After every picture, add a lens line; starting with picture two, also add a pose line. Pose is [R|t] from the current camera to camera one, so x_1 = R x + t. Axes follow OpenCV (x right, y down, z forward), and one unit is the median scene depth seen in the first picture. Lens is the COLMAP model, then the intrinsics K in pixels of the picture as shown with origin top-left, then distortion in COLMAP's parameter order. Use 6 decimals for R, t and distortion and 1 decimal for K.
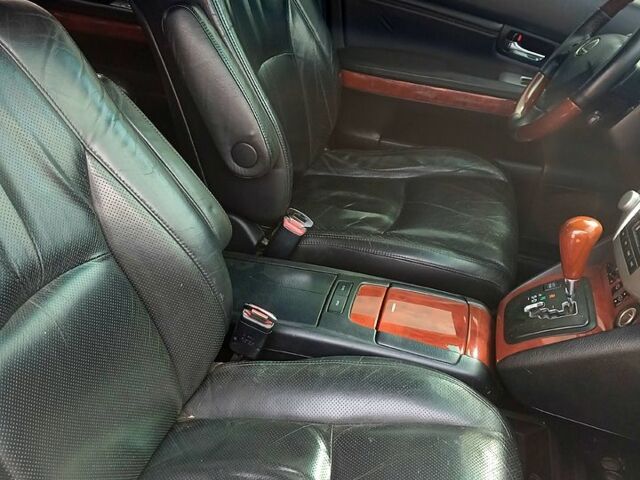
lens RADIAL K [[687.0, 0, 320.0], [0, 687.0, 240.0], [0, 0, 1]] dist [0.016519, -0.009488]
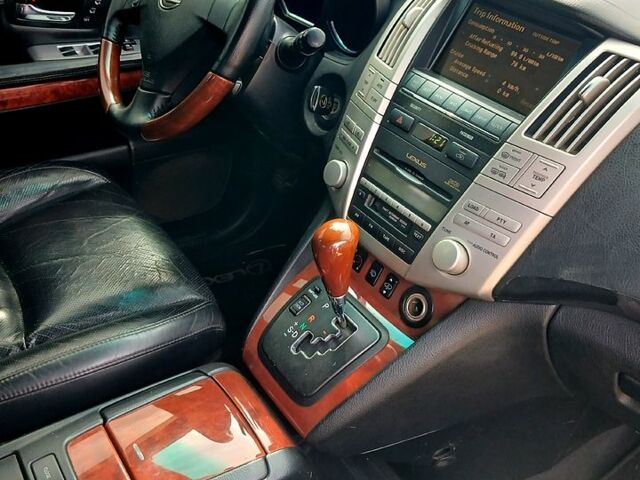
lens RADIAL K [[687.0, 0, 320.0], [0, 687.0, 240.0], [0, 0, 1]] dist [0.016519, -0.009488]
pose [[0.671810, -0.458777, 0.581546, -0.060301], [0.389287, 0.886616, 0.249734, -0.162025], [-0.630180, 0.058614, 0.774233, 0.322174]]
